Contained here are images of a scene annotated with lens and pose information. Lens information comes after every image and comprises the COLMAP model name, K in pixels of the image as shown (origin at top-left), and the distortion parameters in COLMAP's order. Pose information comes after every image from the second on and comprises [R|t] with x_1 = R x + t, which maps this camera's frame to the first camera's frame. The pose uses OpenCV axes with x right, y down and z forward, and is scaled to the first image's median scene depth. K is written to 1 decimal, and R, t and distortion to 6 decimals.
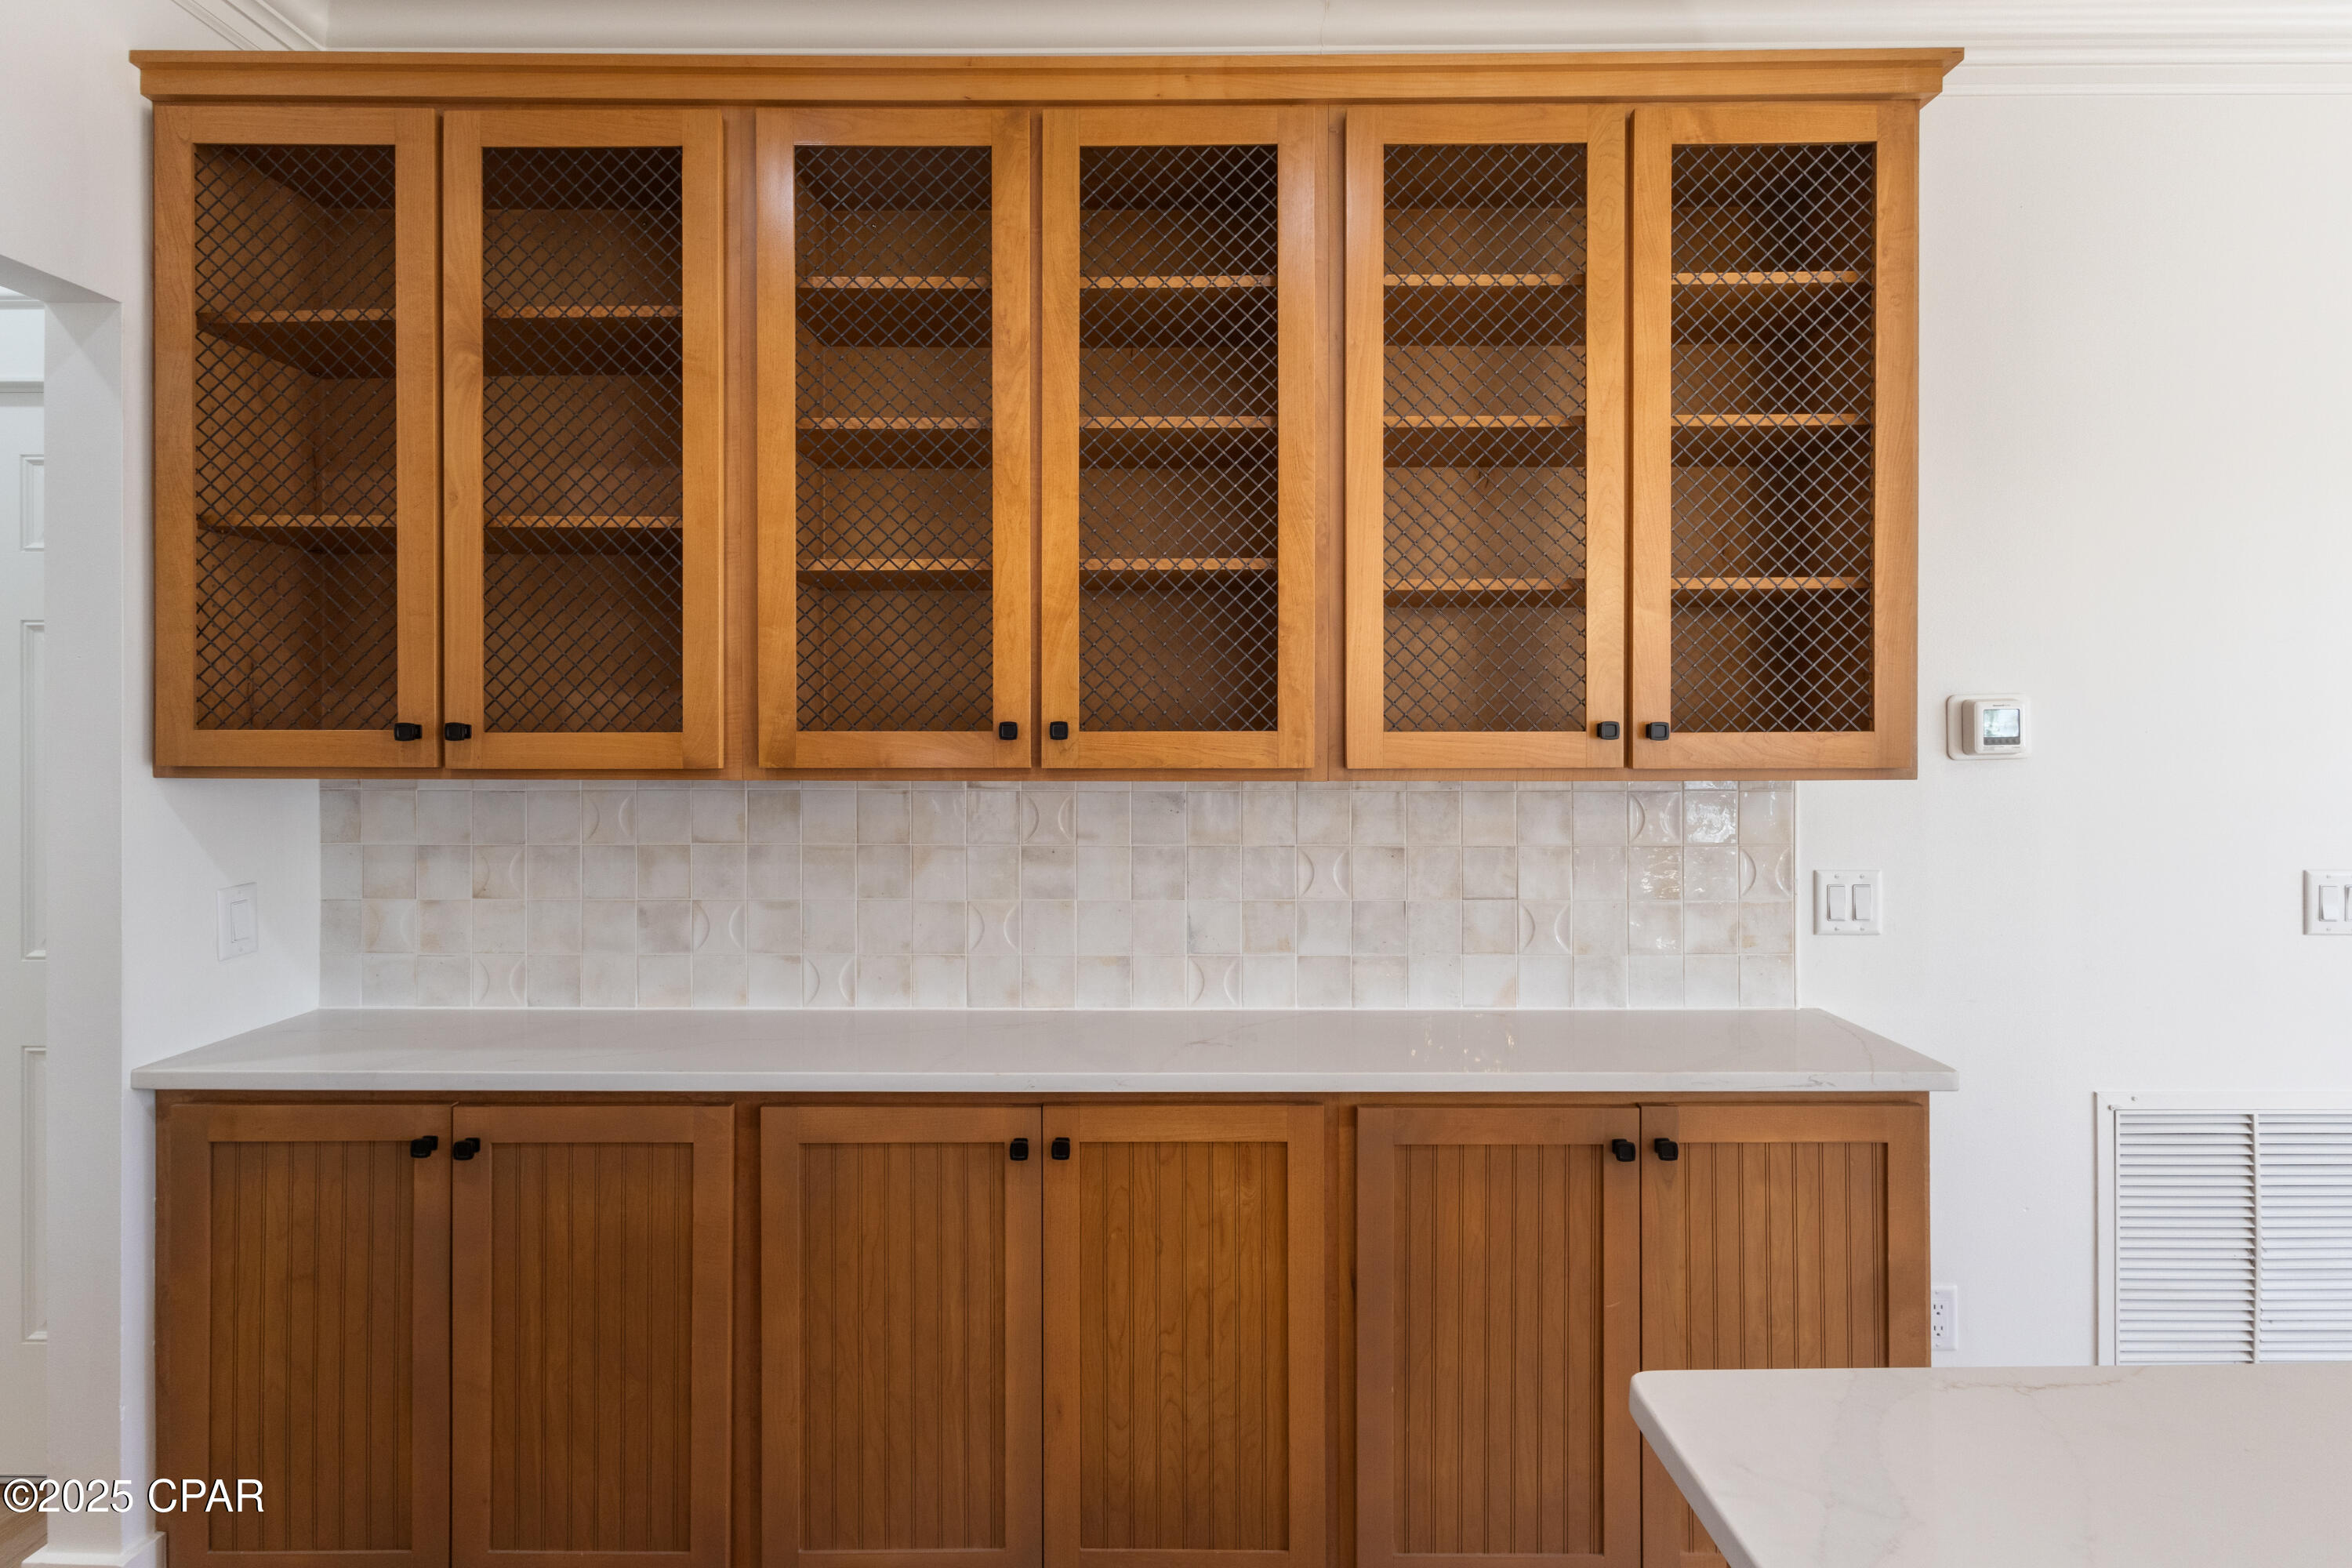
lens RADIAL K [[1096.1, 0, 1175.5], [0, 1096.1, 725.2], [0, 0, 1]] dist [0.003437, 0.000391]
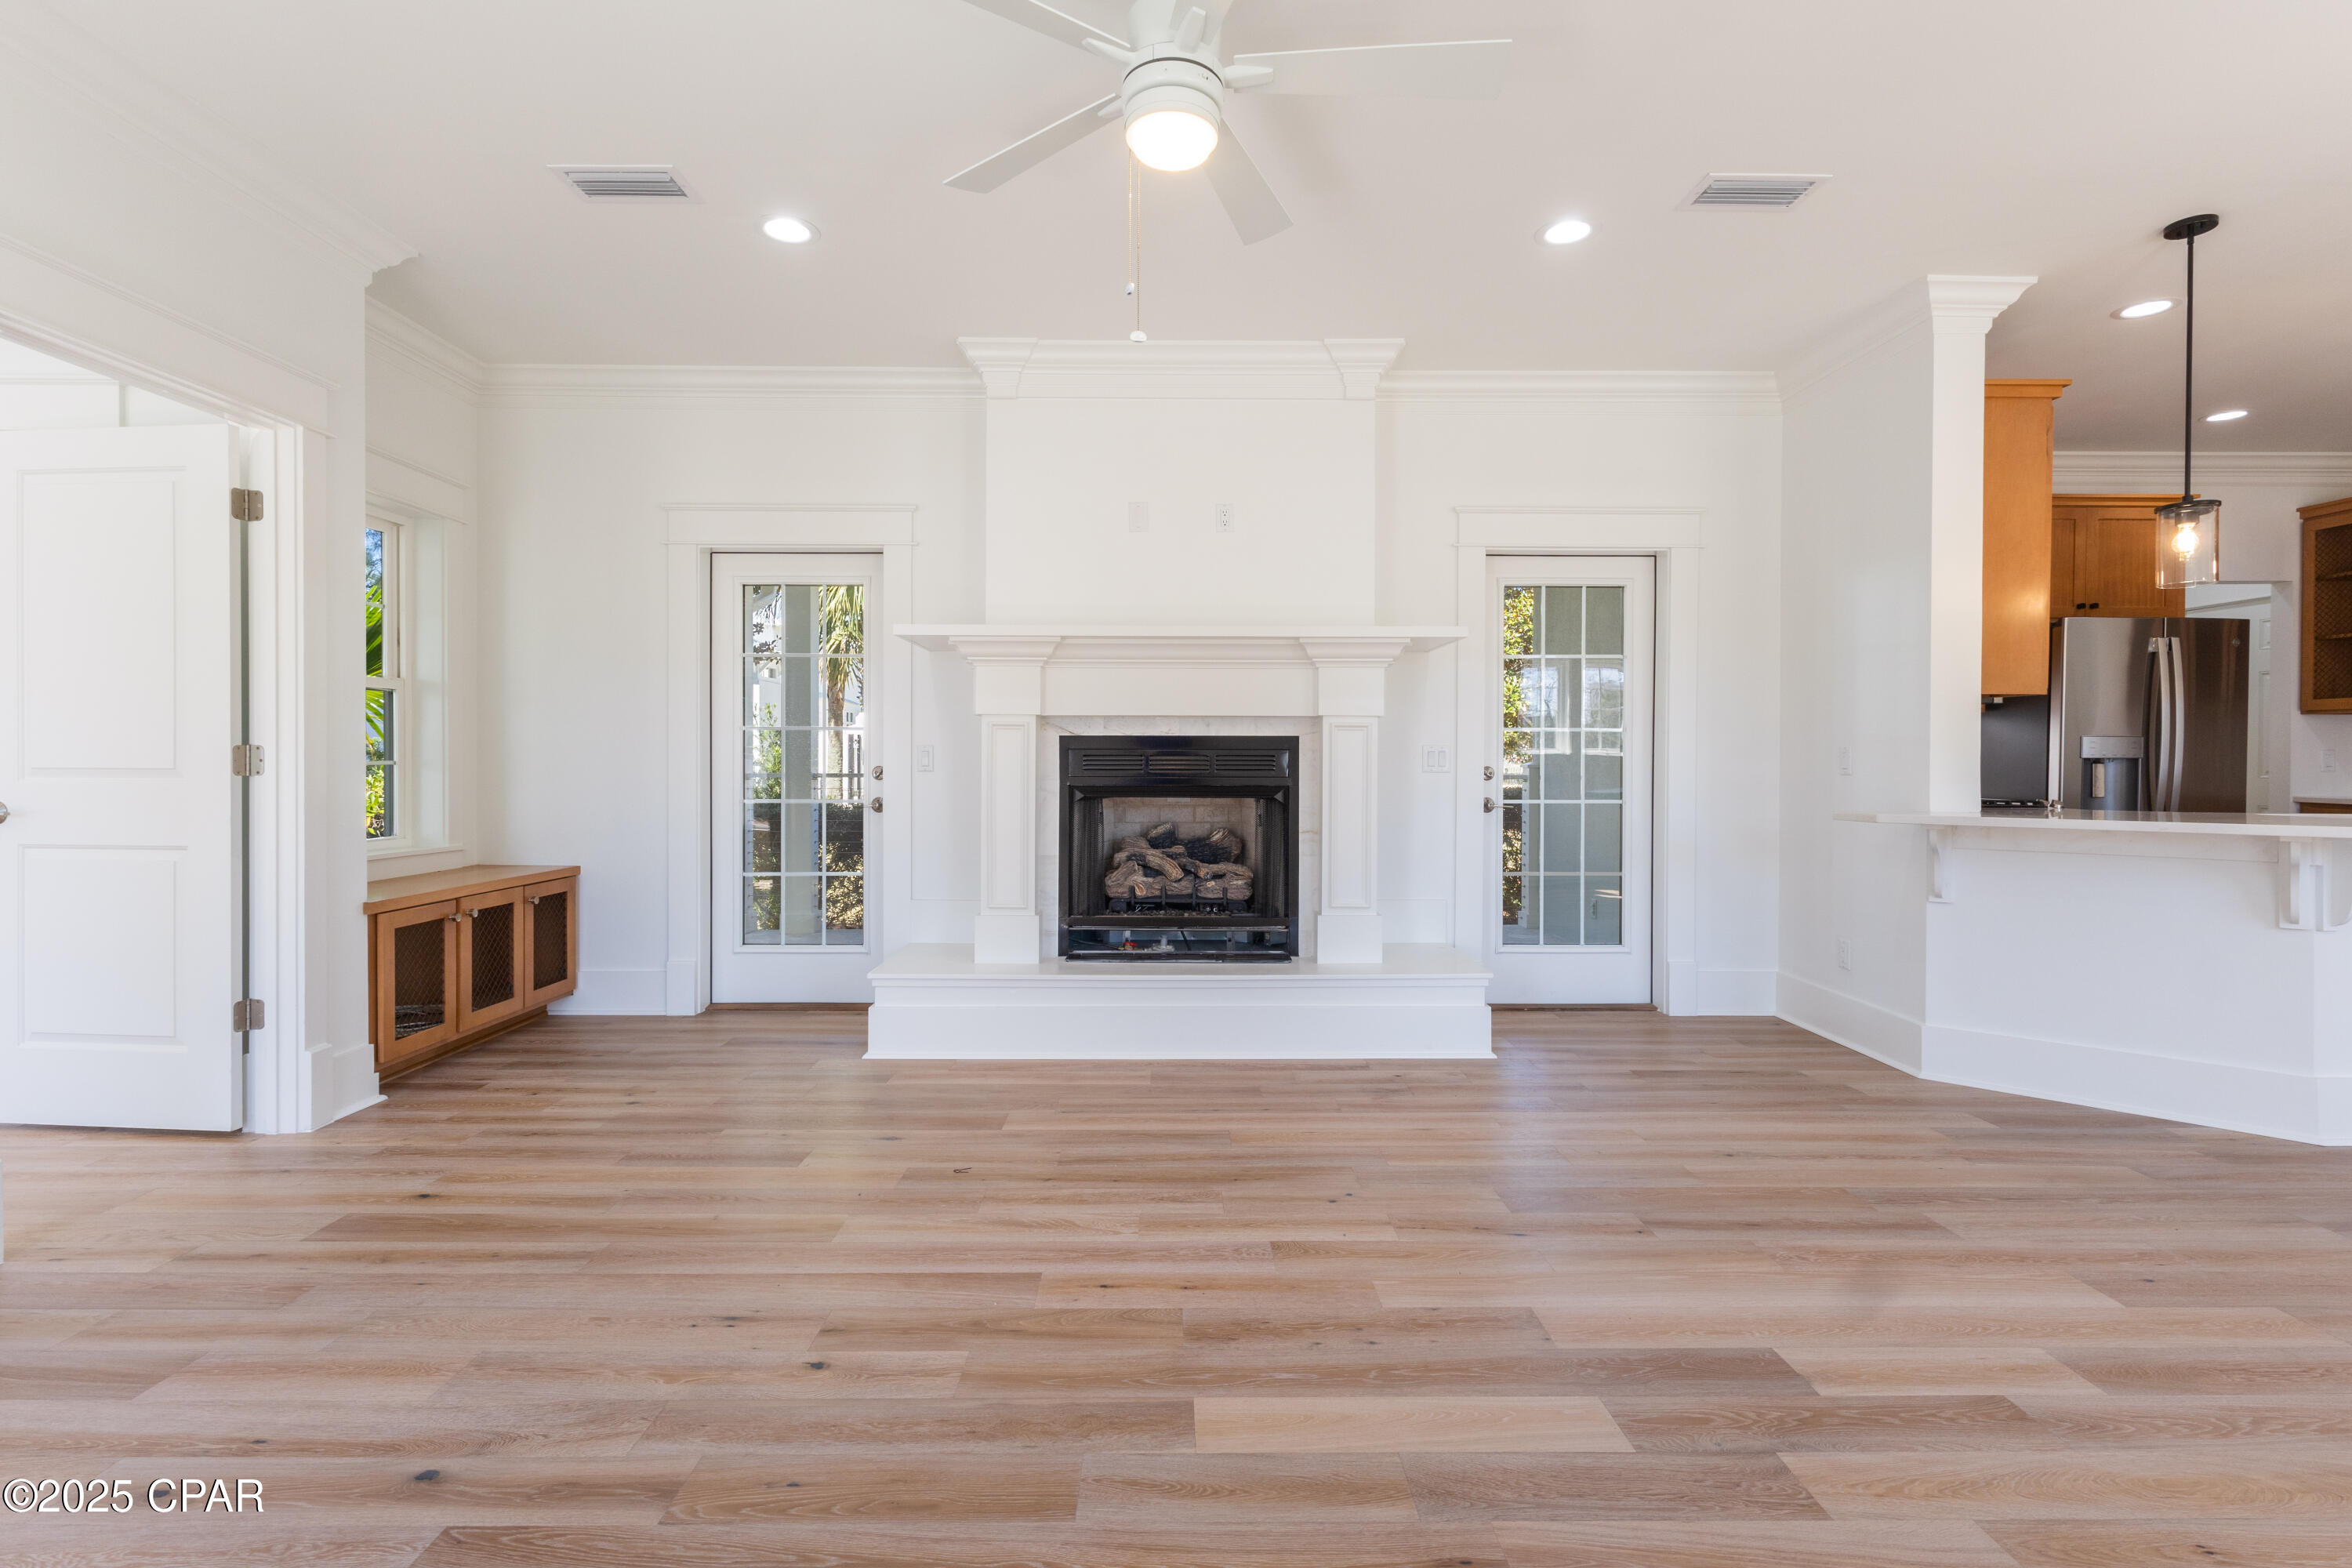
lens RADIAL K [[1079.5, 0, 1186.0], [0, 1079.5, 767.4], [0, 0, 1]] dist [0.001448, 0.001432]
pose [[0.011121, 0.009980, -0.999888, 2.085464], [-0.000634, 0.999950, 0.009974, 0.154262], [0.999938, 0.000523, 0.011127, -2.174994]]
